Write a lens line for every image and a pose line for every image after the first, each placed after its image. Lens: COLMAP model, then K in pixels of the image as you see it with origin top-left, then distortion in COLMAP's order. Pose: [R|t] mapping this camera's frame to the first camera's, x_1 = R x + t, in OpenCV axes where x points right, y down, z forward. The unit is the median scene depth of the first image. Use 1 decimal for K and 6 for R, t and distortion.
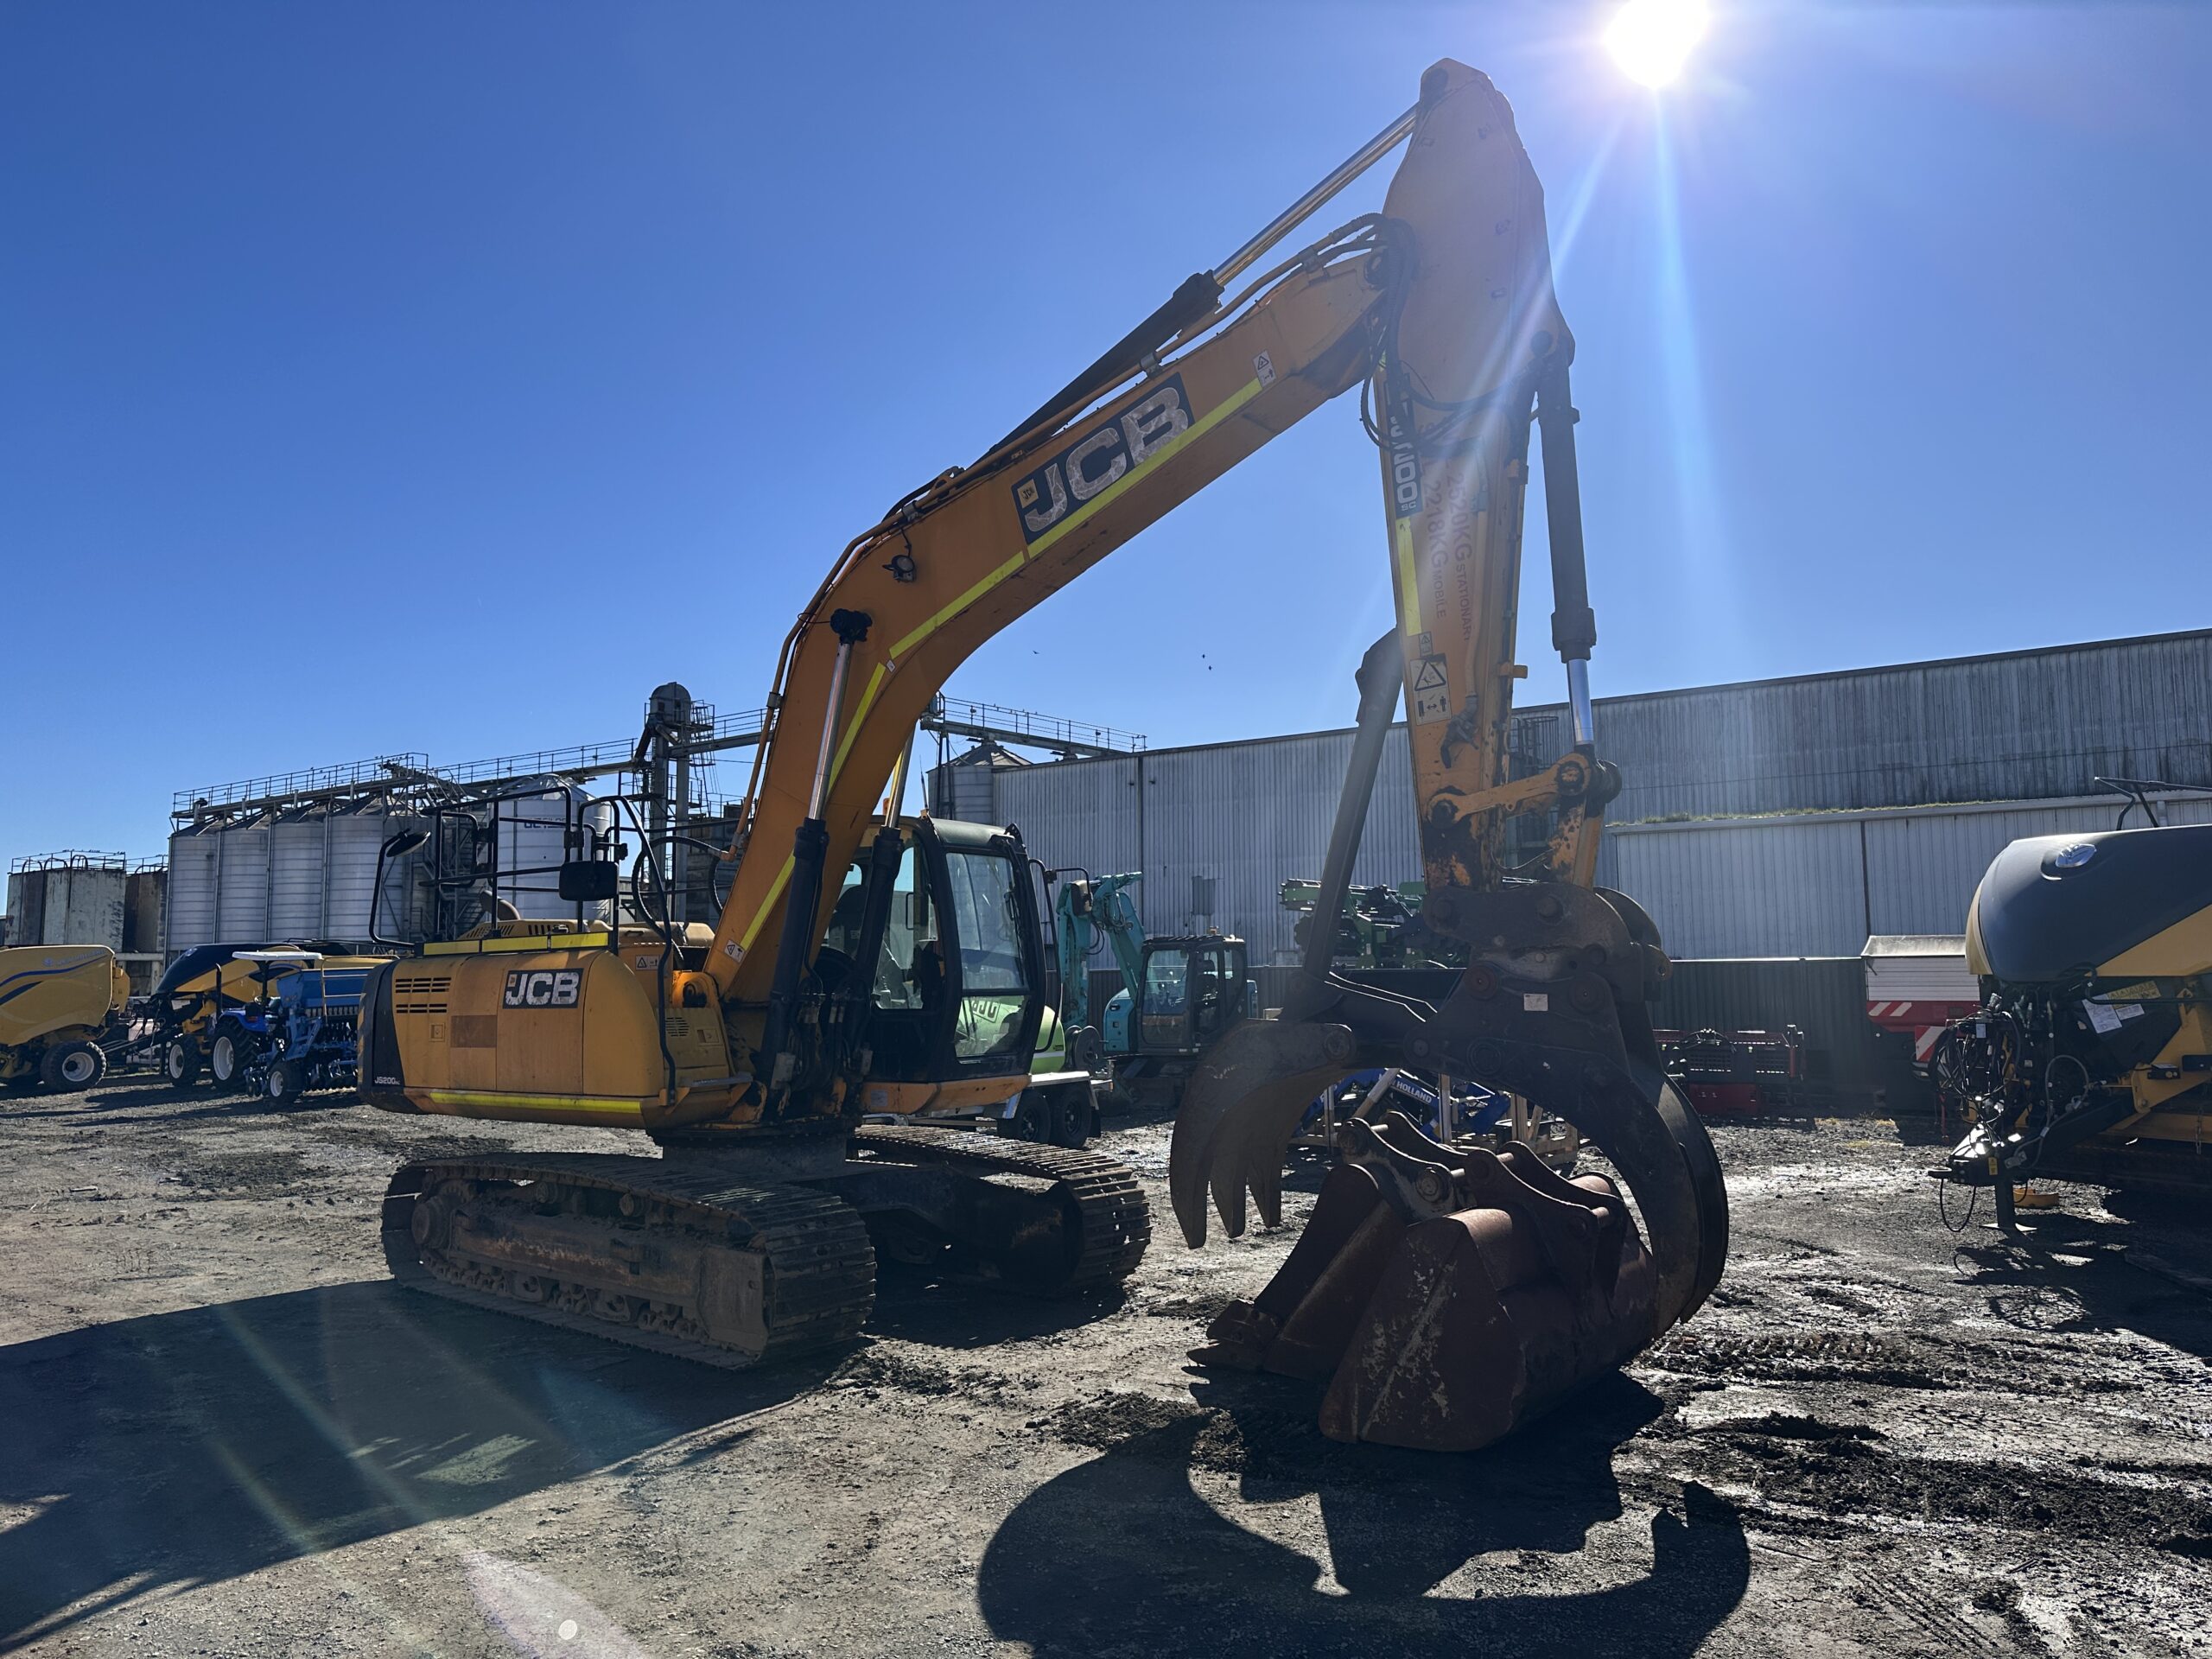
lens RADIAL K [[1528.1, 0, 1115.7], [0, 1528.1, 827.6], [0, 0, 1]] dist [0.127889, -0.188197]
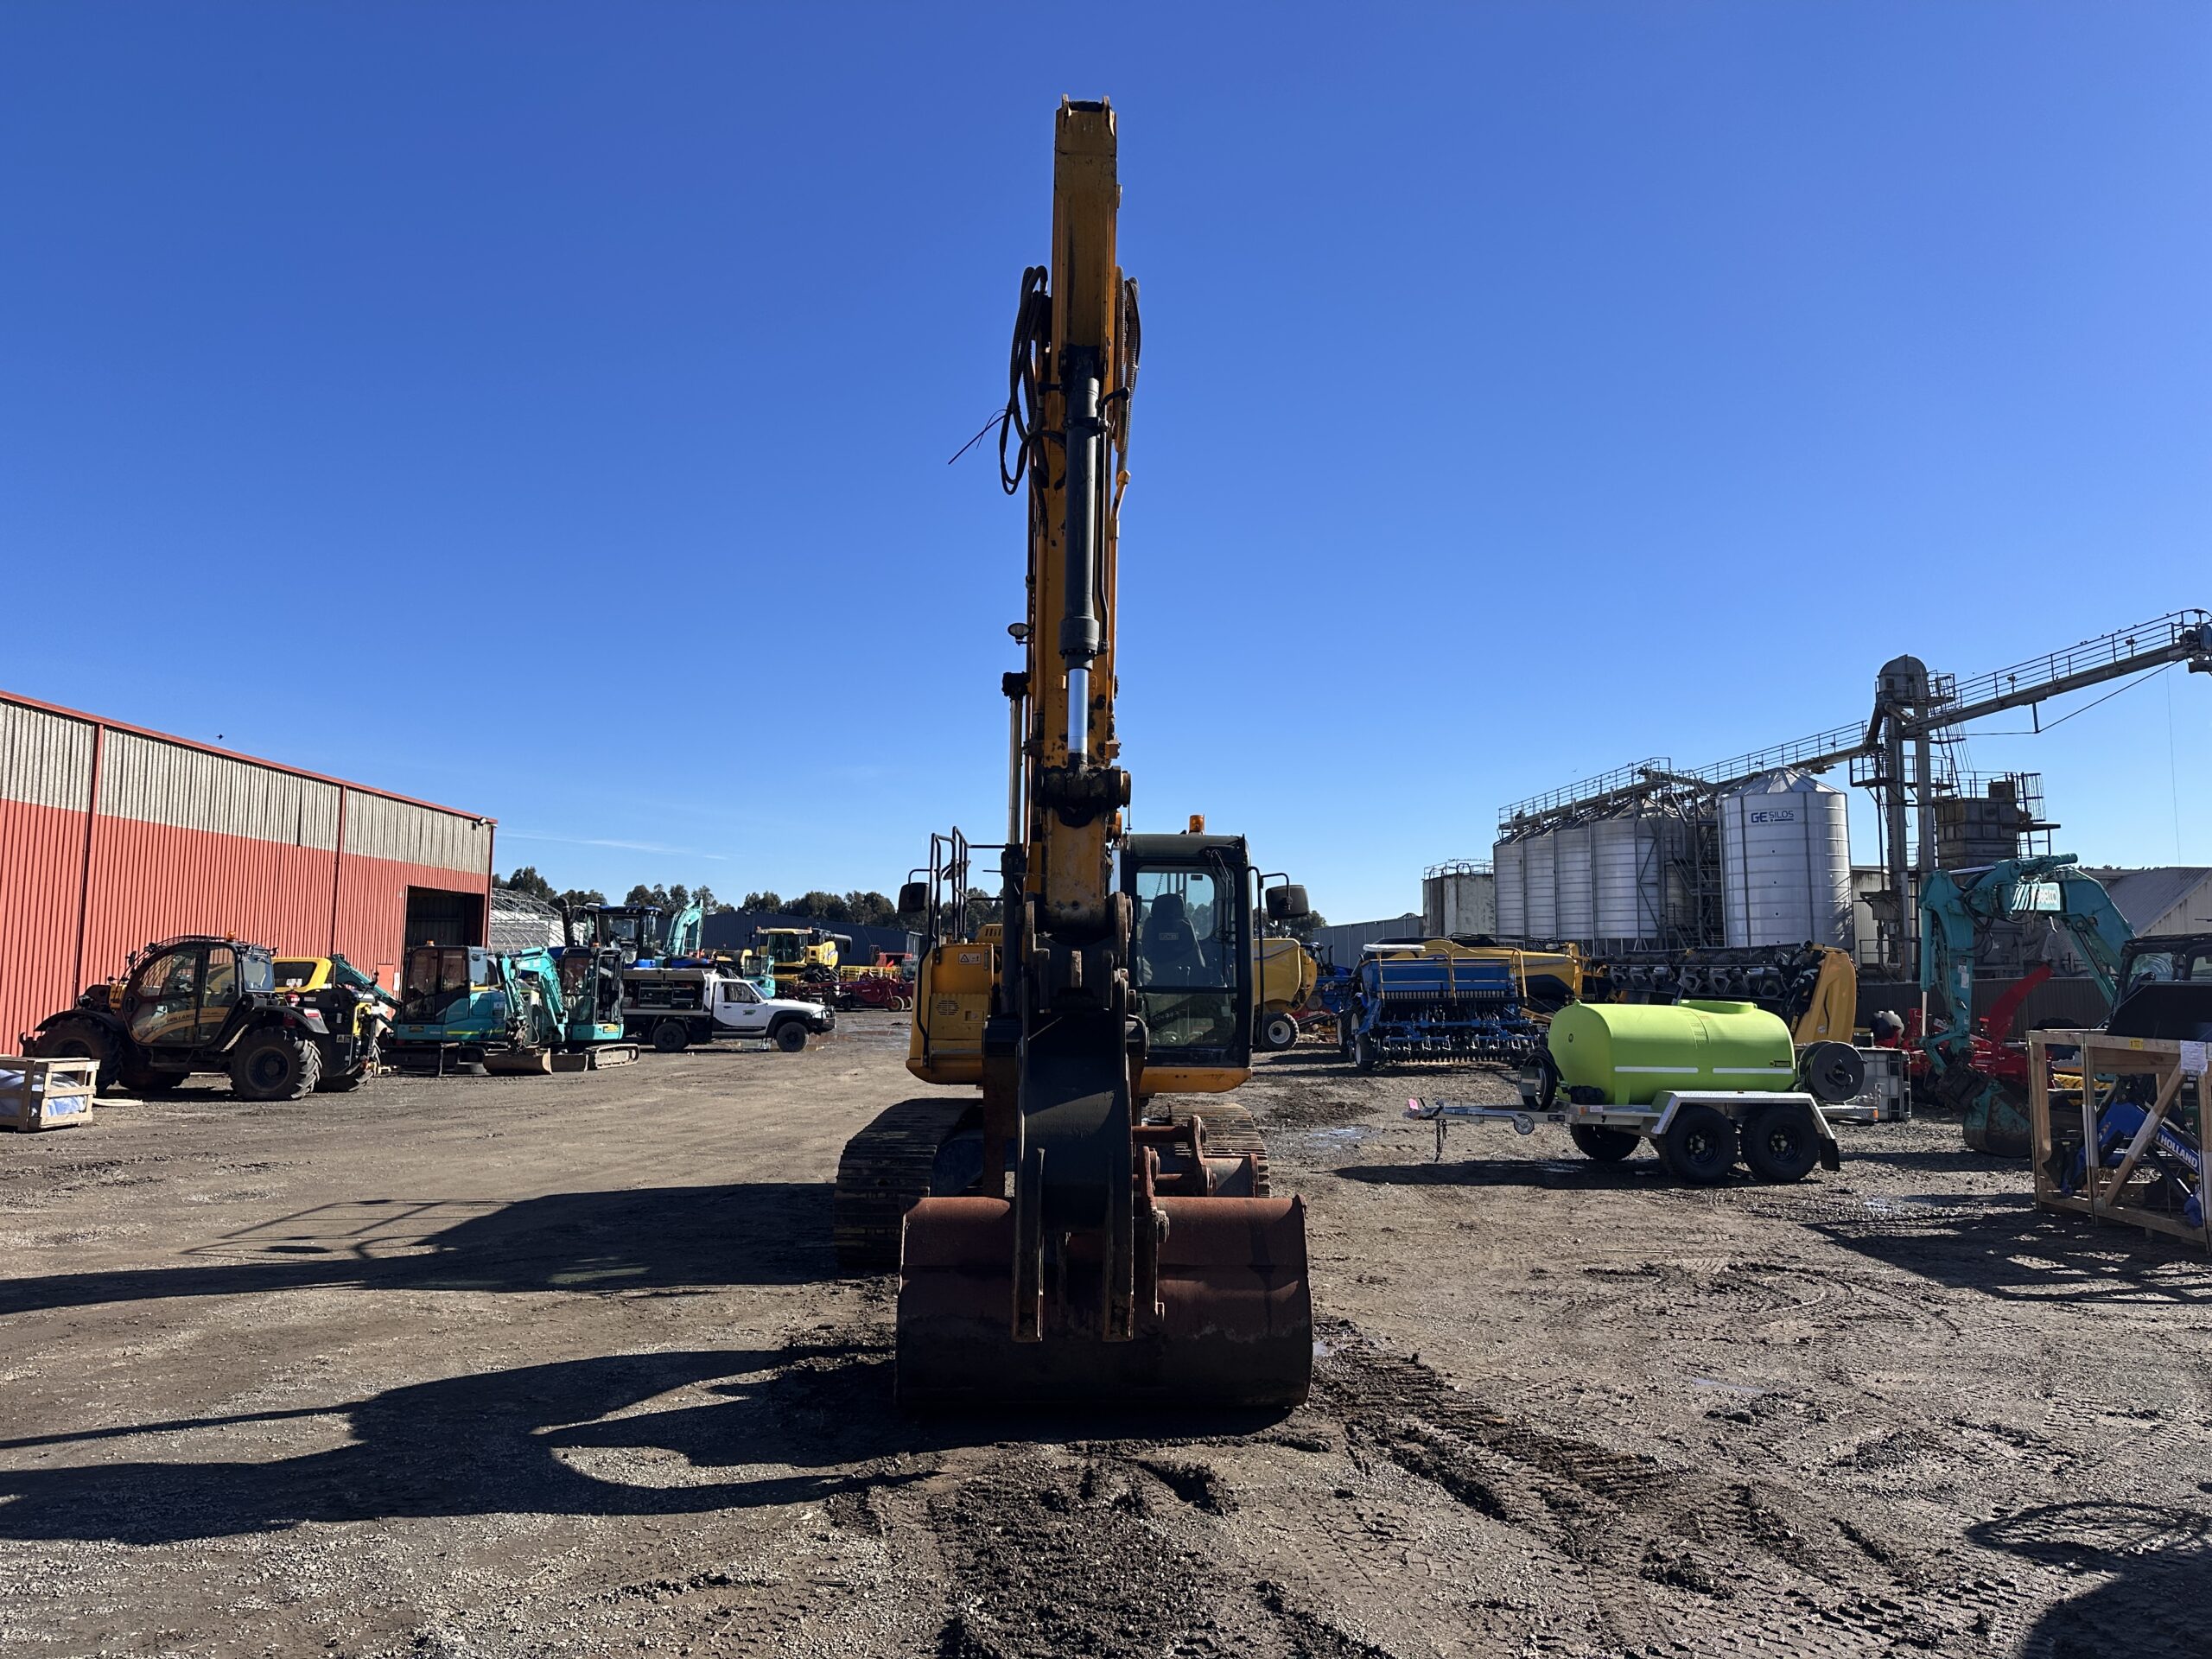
lens RADIAL K [[1528.1, 0, 1115.7], [0, 1528.1, 827.6], [0, 0, 1]] dist [0.127889, -0.188197]
pose [[0.635904, -0.053933, -0.769882, 0.122683], [0.057436, 0.998096, -0.022479, 0.002197], [0.769628, -0.029924, 0.637791, 0.043433]]
